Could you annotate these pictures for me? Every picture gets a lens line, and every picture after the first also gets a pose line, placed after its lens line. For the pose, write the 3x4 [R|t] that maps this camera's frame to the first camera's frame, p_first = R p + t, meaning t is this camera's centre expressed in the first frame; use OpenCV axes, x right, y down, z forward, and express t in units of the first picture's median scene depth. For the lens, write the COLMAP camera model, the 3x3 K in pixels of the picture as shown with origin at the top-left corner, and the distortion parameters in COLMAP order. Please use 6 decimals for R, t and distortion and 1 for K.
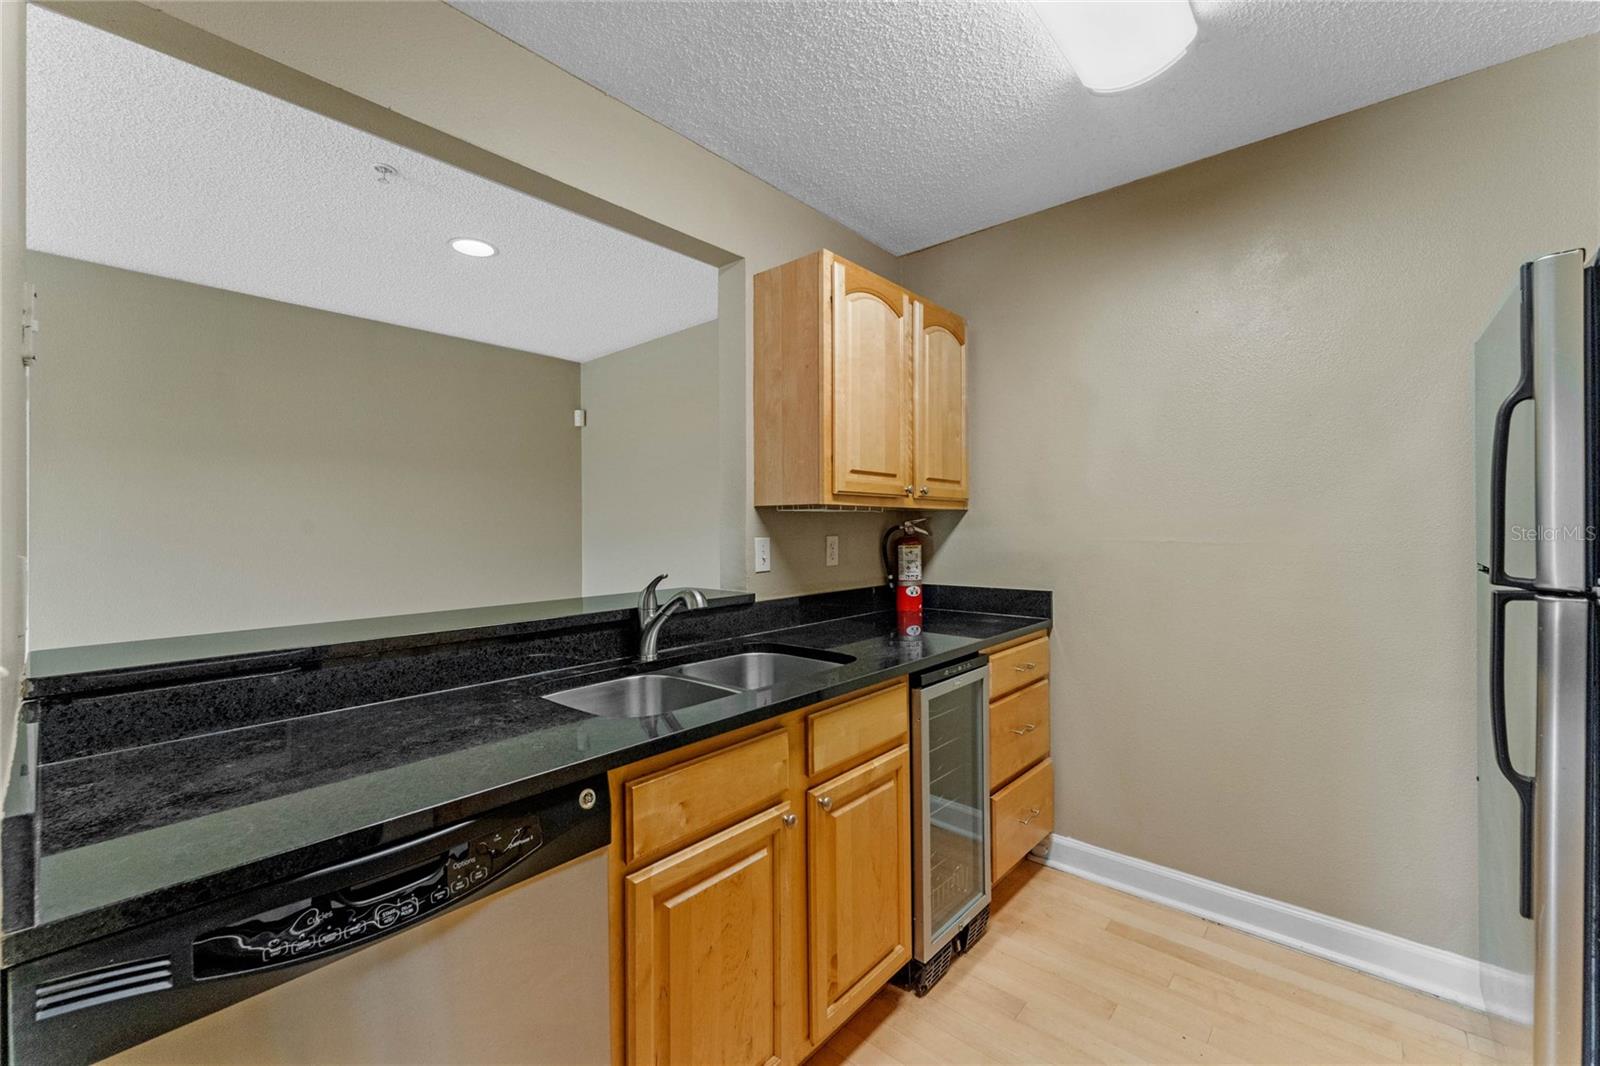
lens RADIAL K [[654.4, 0, 797.8], [0, 654.4, 526.3], [0, 0, 1]] dist [0.002181, 0.000308]
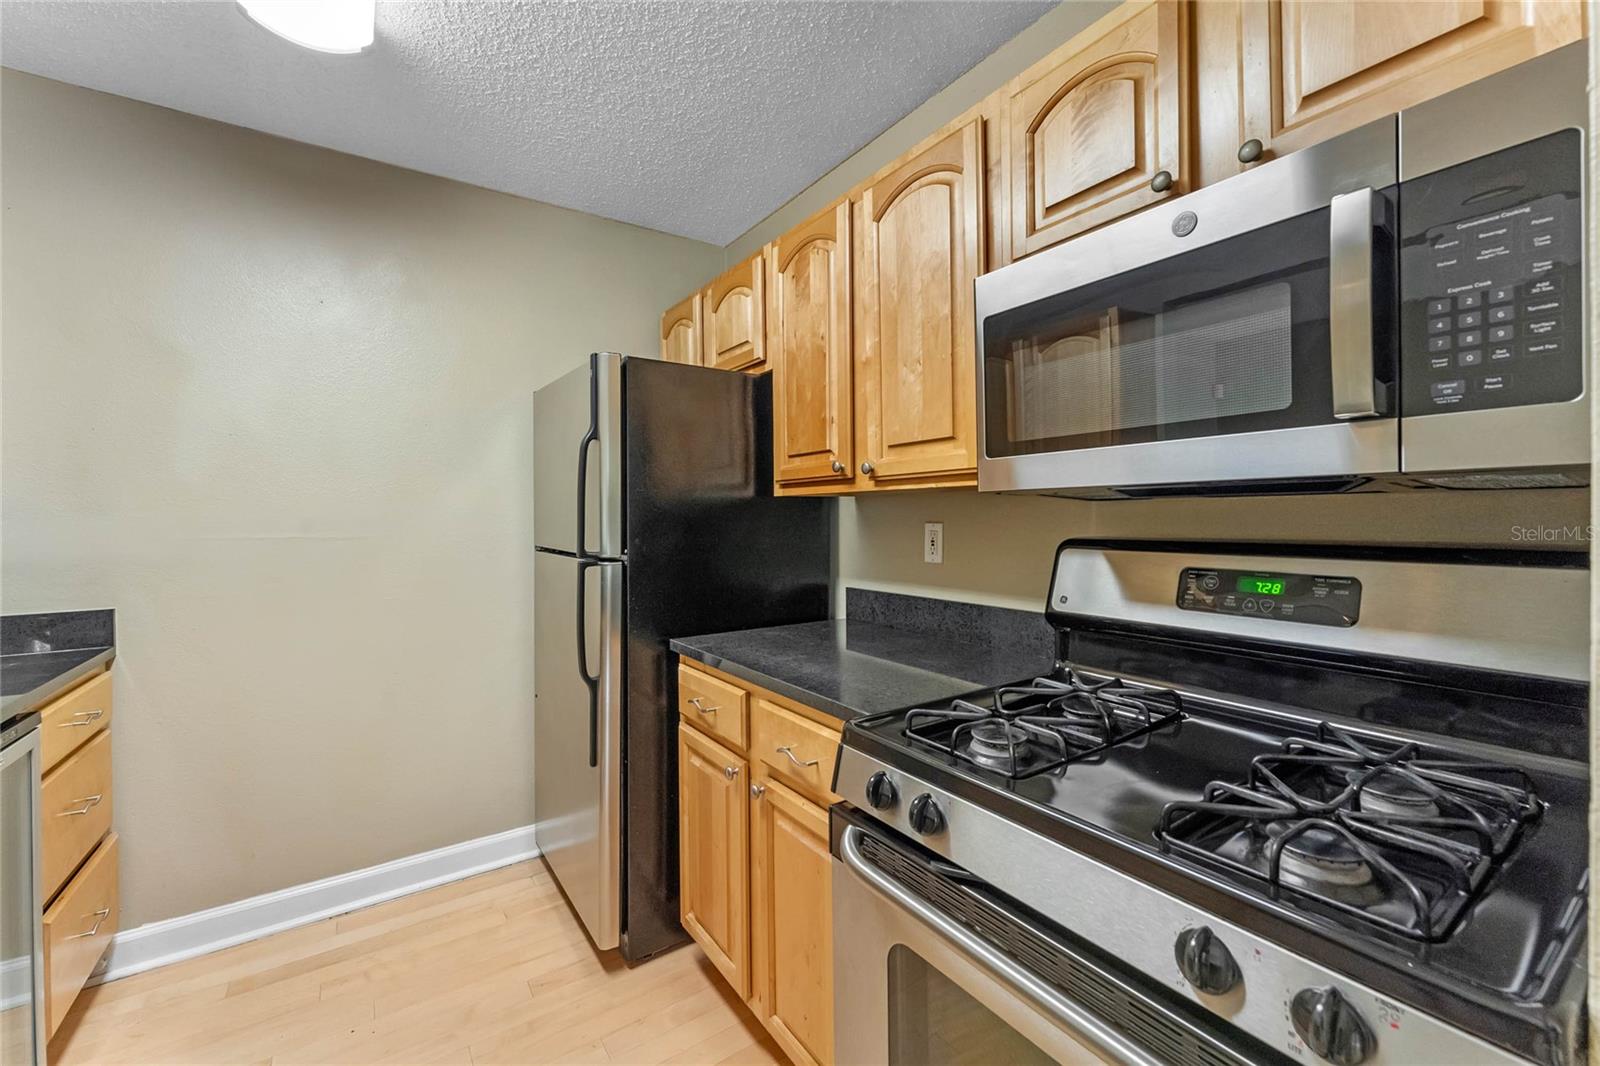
lens RADIAL K [[641.1, 0, 799.8], [0, 641.1, 518.3], [0, 0, 1]] dist [-0.000674, 0.000063]
pose [[0.248809, 0.004458, 0.968542, -0.158605], [0.004998, 0.999970, -0.005887, 0.005340], [-0.968540, 0.006305, 0.248780, 0.077081]]
